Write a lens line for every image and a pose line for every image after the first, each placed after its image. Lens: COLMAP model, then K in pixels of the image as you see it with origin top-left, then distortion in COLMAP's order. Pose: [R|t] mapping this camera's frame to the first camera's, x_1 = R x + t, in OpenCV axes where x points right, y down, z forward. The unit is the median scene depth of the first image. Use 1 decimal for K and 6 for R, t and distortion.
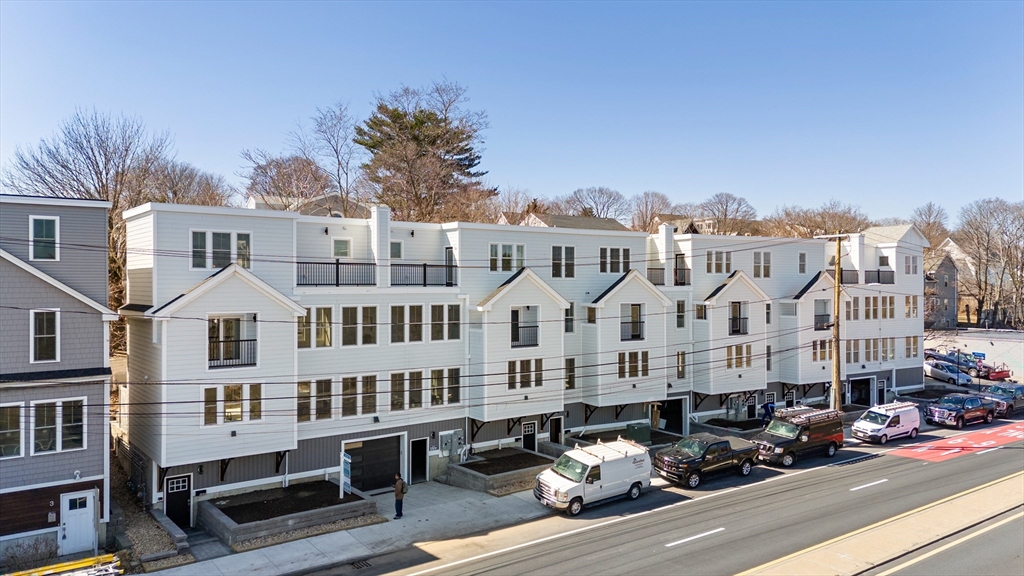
lens RADIAL K [[743.0, 0, 518.2], [0, 743.0, 282.8], [0, 0, 1]] dist [0.086867, -0.073721]
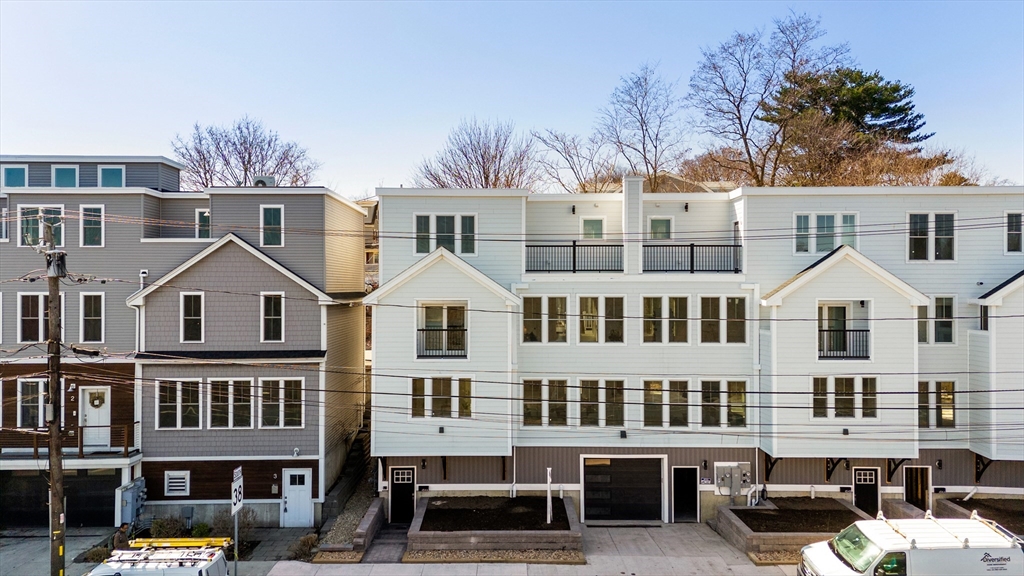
lens RADIAL K [[748.1, 0, 512.0], [0, 748.1, 288.0], [0, 0, 1]] dist [0.076745, -0.053174]
pose [[0.797359, 0.000245, -0.603505, 0.210567], [0.000675, 0.999999, 0.001298, 0.020642], [0.603505, -0.001443, 0.797358, 0.269190]]
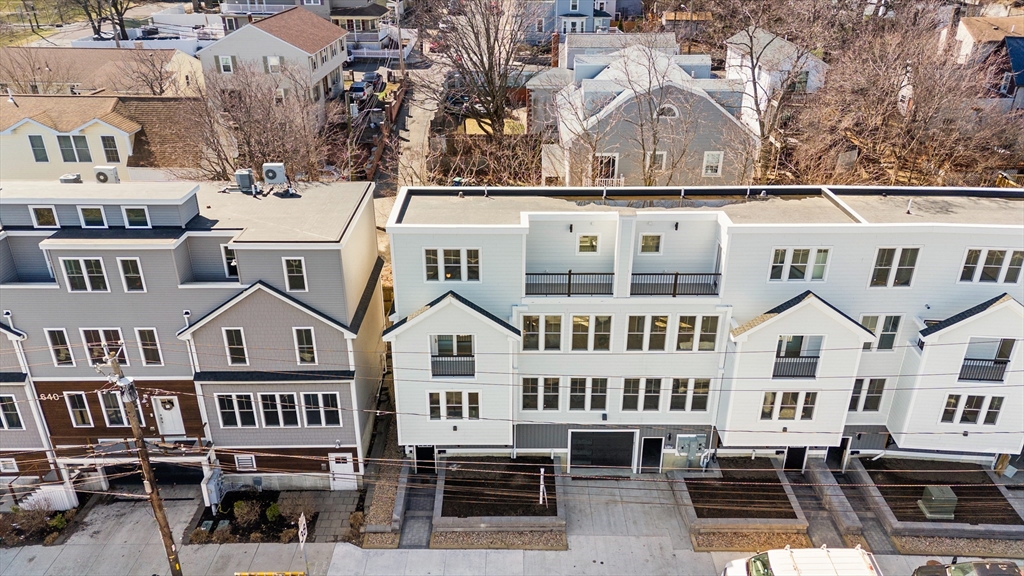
lens RADIAL K [[743.0, 0, 518.2], [0, 743.0, 282.8], [0, 0, 1]] dist [0.086867, -0.073721]
pose [[0.798714, 0.265805, -0.539818, 0.207504], [-0.004385, 0.899686, 0.436515, -0.412169], [0.601695, -0.346283, 0.719757, 0.277483]]
